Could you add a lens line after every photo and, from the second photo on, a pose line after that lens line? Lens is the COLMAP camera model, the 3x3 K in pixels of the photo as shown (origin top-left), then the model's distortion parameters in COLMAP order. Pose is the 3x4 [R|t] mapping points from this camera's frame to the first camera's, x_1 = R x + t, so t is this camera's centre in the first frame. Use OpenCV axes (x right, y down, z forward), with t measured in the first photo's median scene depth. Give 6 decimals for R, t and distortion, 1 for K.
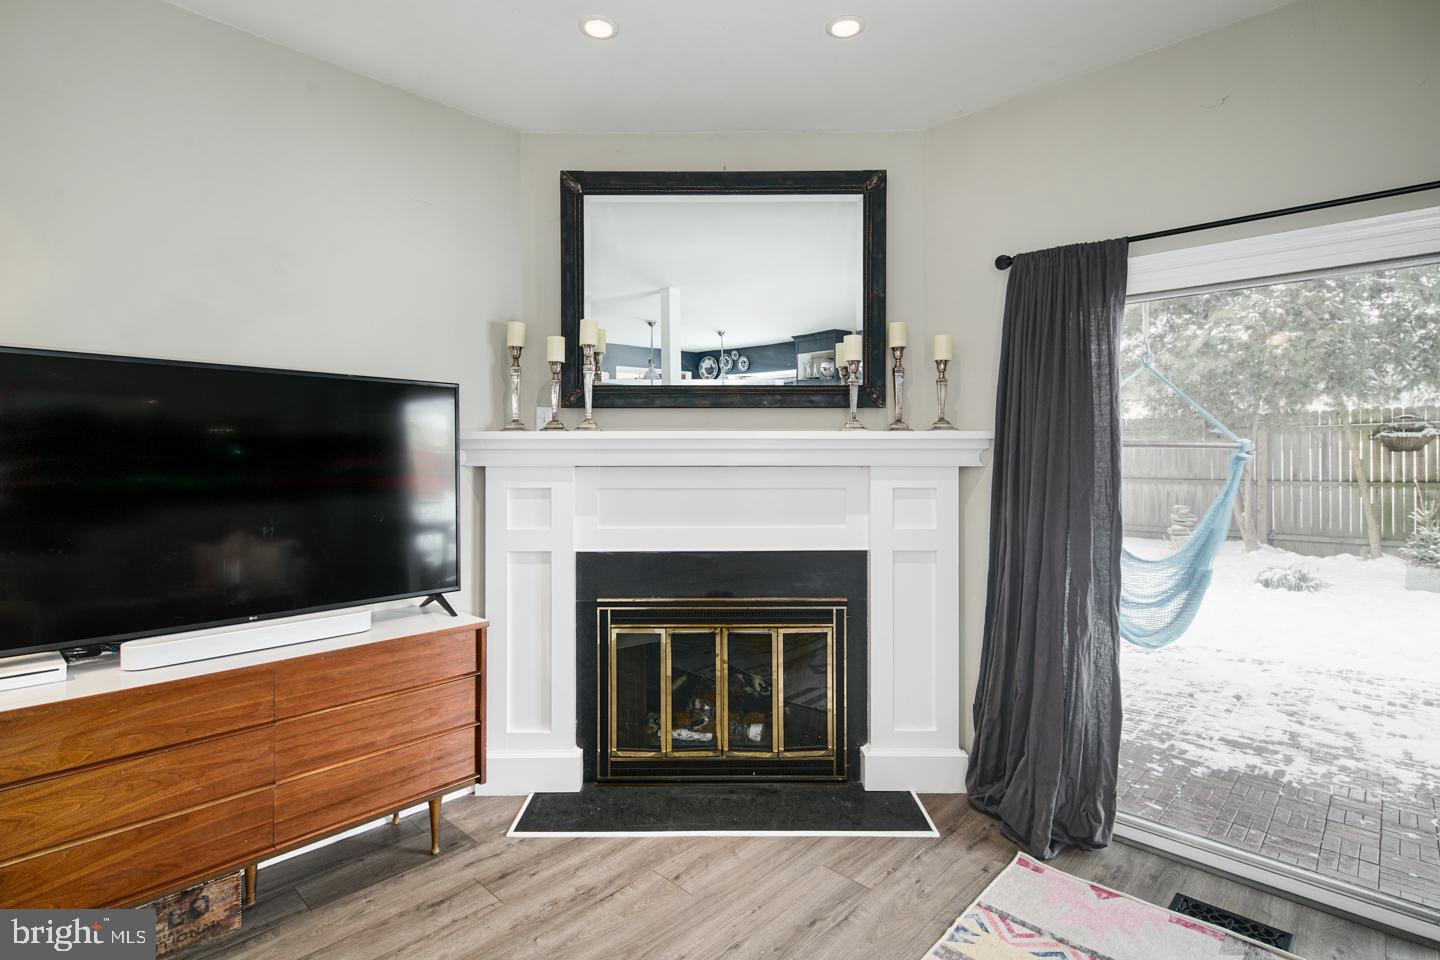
lens RADIAL K [[700.5, 0, 706.3], [0, 700.5, 450.3], [0, 0, 1]] dist [0.003468, -0.003201]
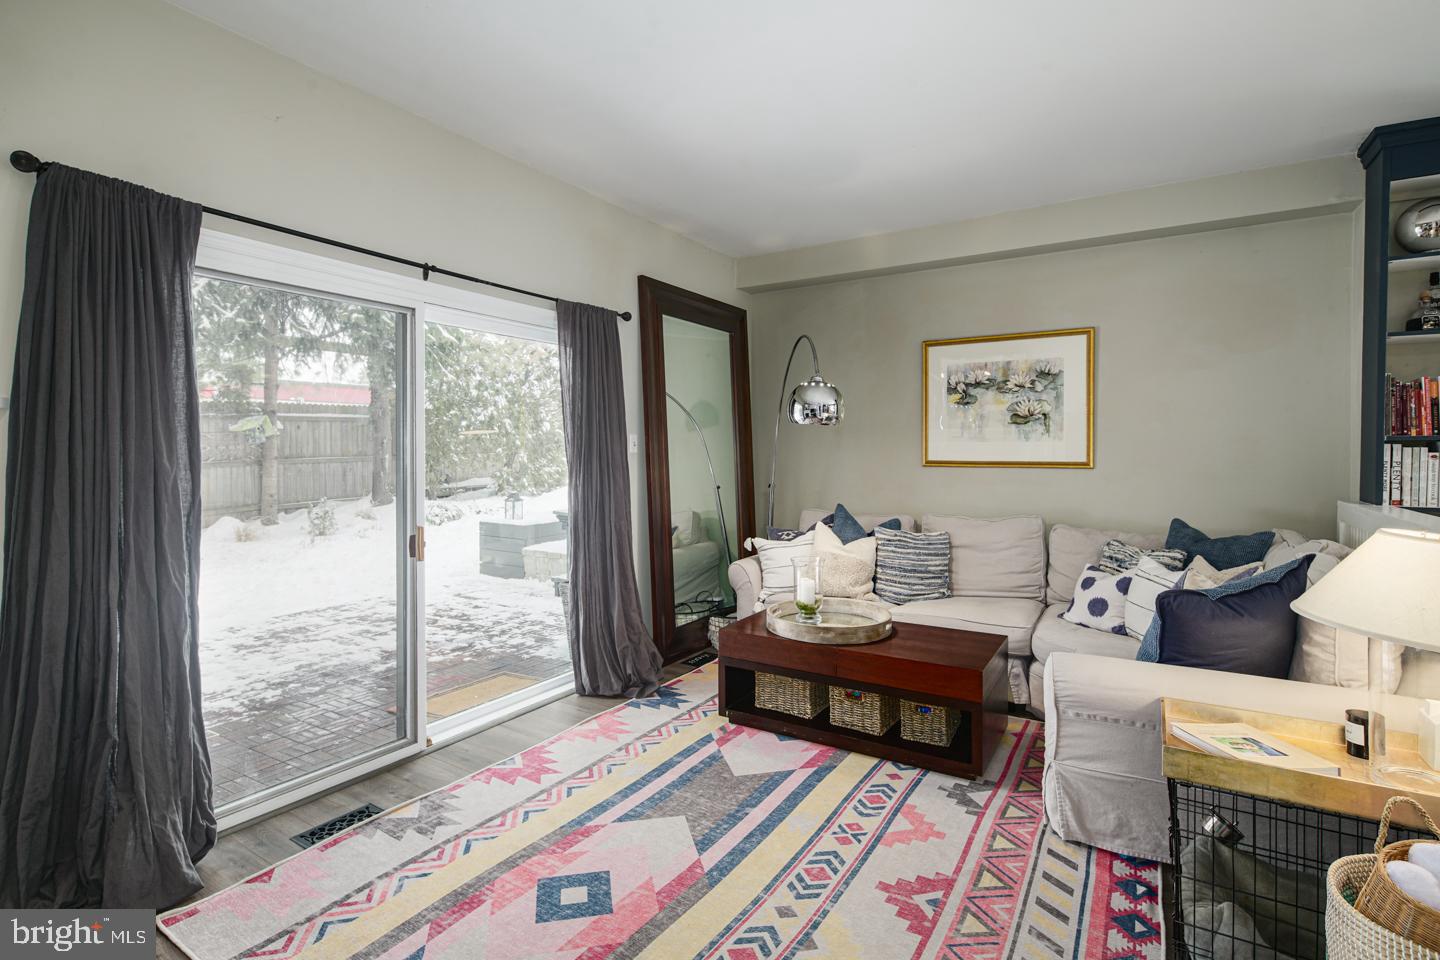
lens RADIAL K [[700.5, 0, 726.1], [0, 700.5, 457.9], [0, 0, 1]] dist [0.003468, -0.003201]
pose [[-0.208583, -0.009422, 0.977959, -0.402043], [-0.008422, 0.999934, 0.007837, 0.019408], [-0.977968, -0.006601, -0.208649, 0.430858]]
